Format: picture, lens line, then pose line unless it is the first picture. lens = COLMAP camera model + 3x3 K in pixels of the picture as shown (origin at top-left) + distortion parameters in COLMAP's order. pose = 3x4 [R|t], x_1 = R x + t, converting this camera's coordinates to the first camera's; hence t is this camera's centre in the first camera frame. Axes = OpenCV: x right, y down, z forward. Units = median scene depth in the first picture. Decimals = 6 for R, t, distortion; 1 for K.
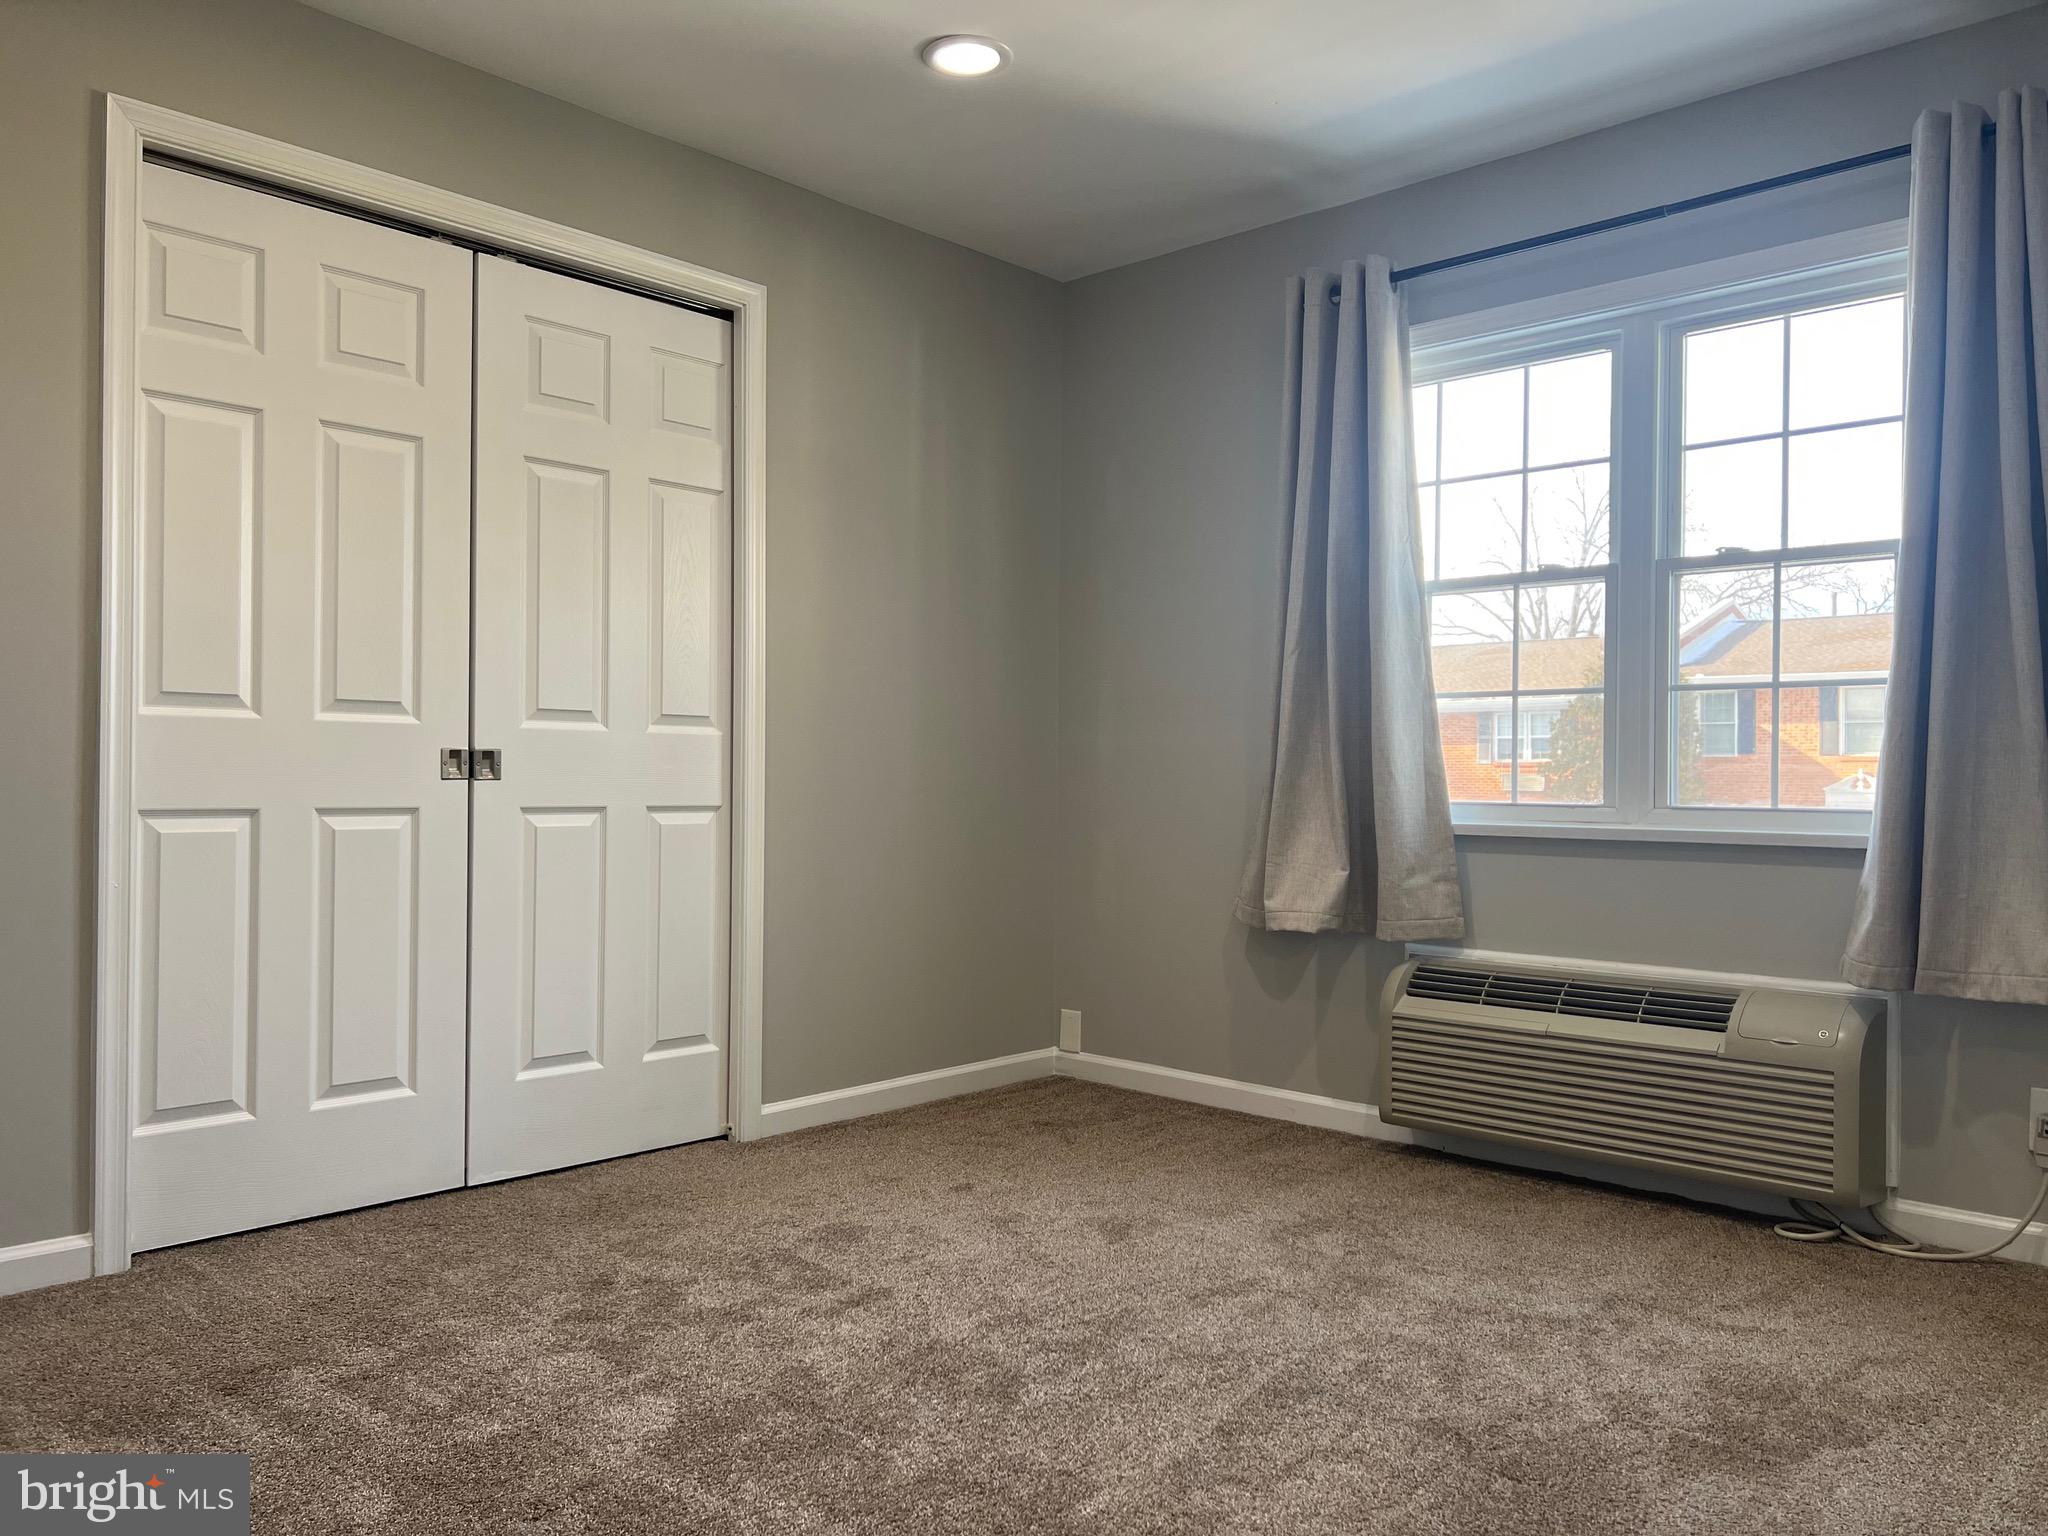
lens RADIAL K [[1539.9, 0, 1020.0], [0, 1539.9, 771.4], [0, 0, 1]] dist [0.056877, -0.059371]
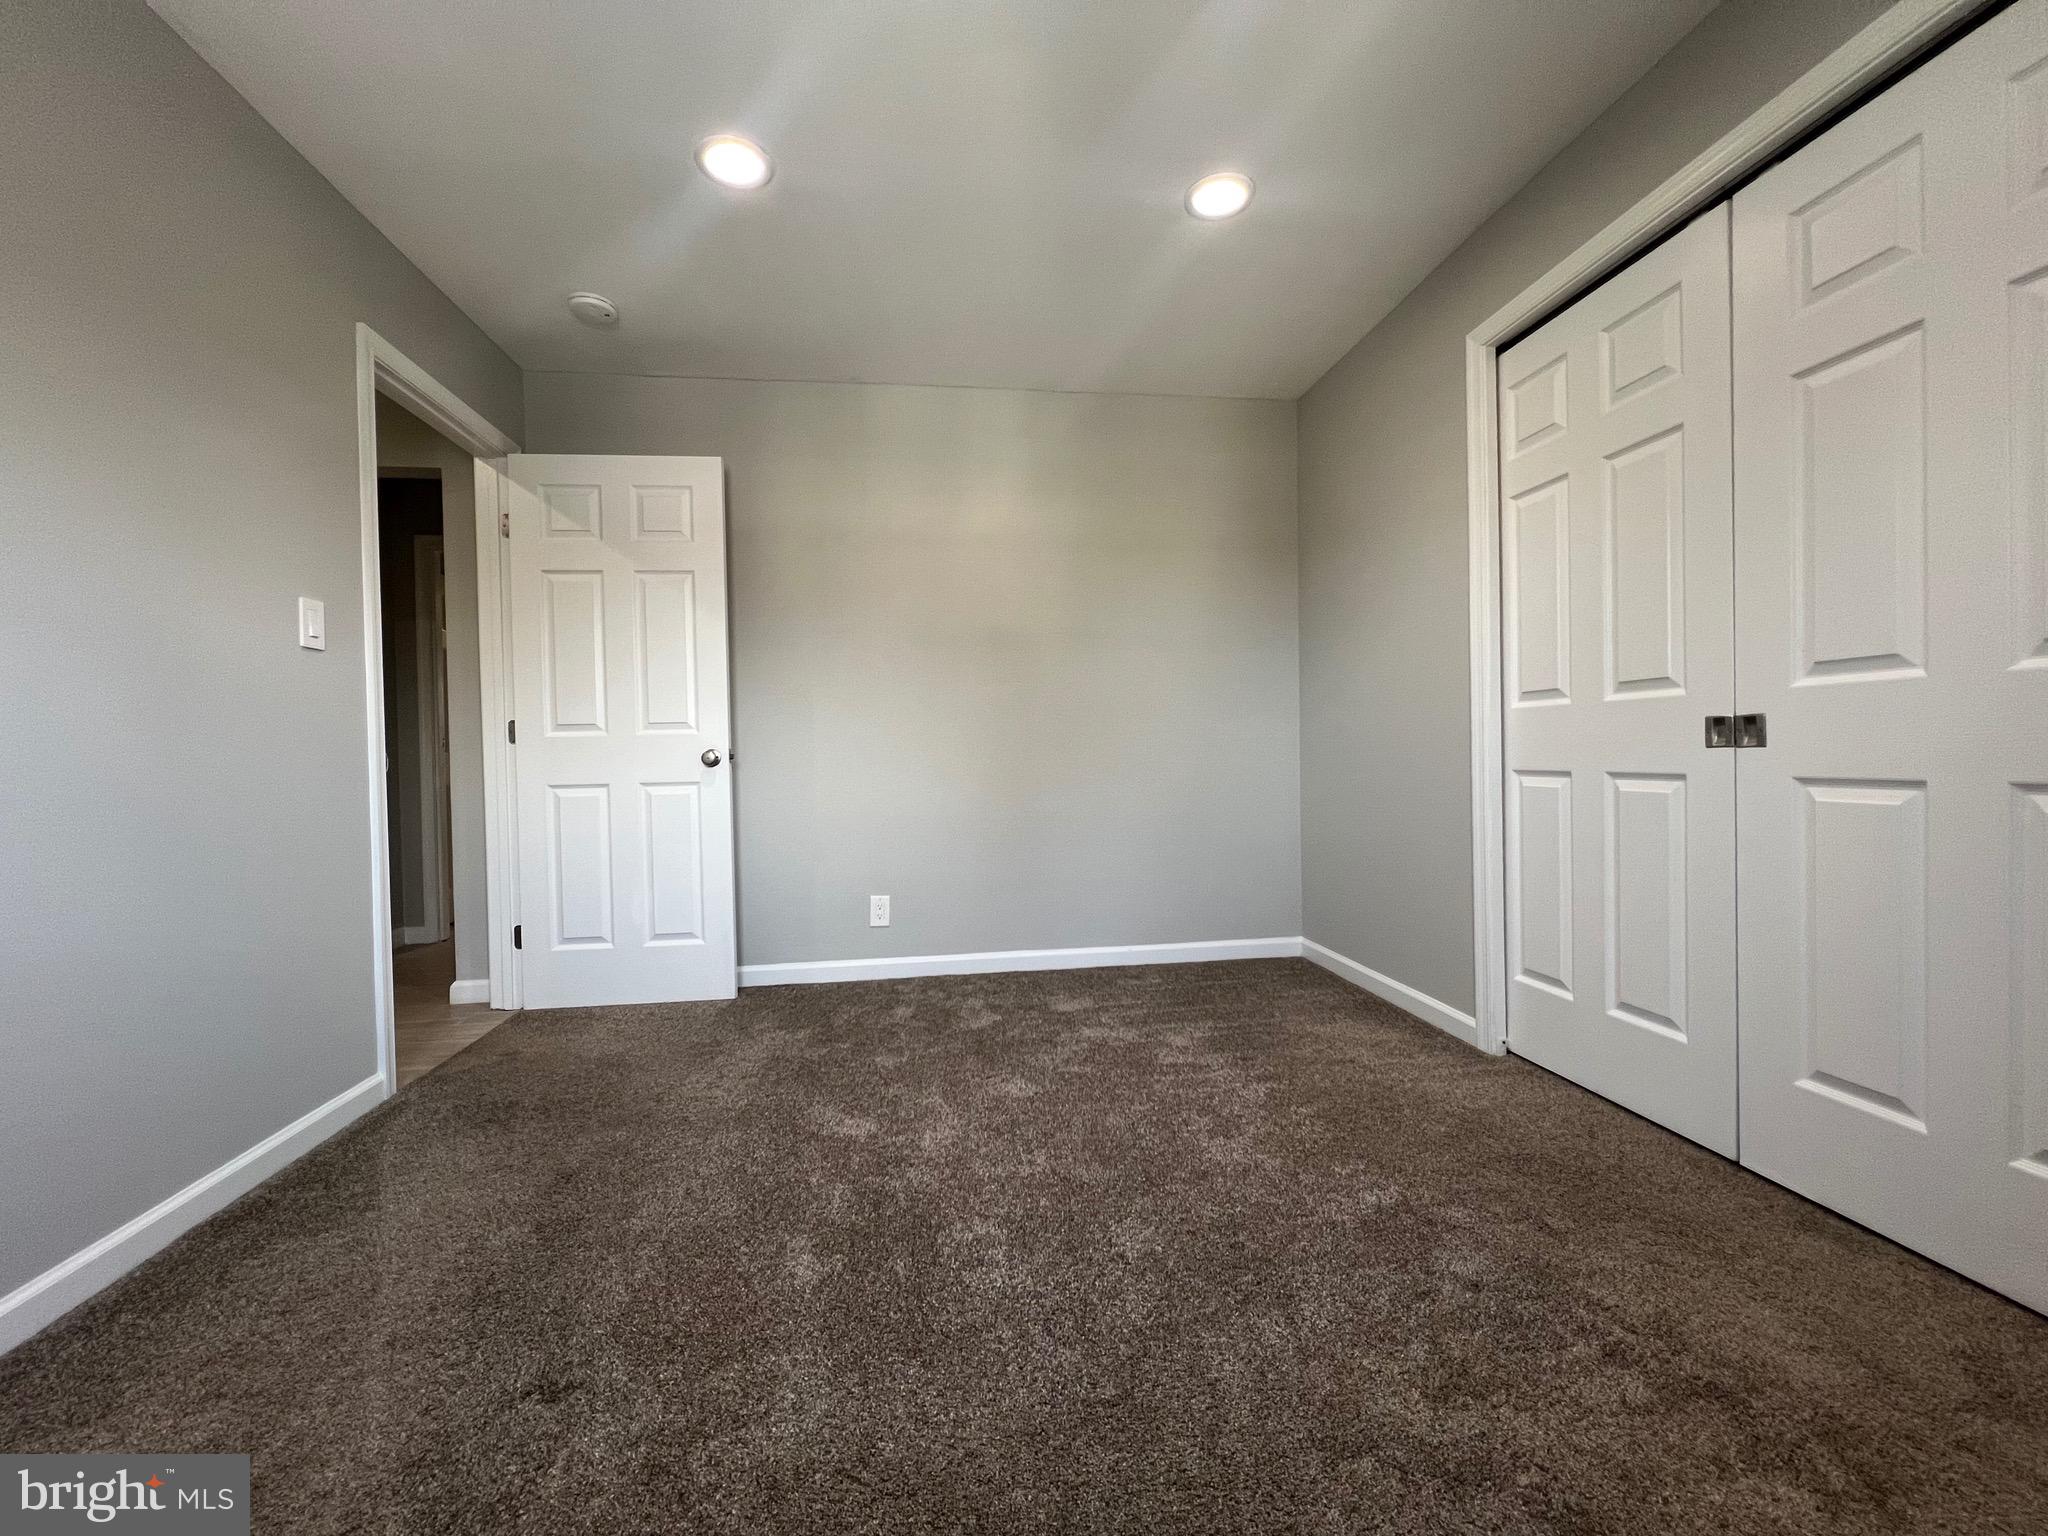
lens RADIAL K [[823.7, 0, 1022.0], [0, 823.7, 763.5], [0, 0, 1]] dist [-0.001506, 0.000390]
pose [[-0.640657, 0.013937, -0.767701, 0.352465], [0.017303, 0.999843, 0.003713, 0.006532], [0.767632, -0.010905, -0.640798, 1.058290]]
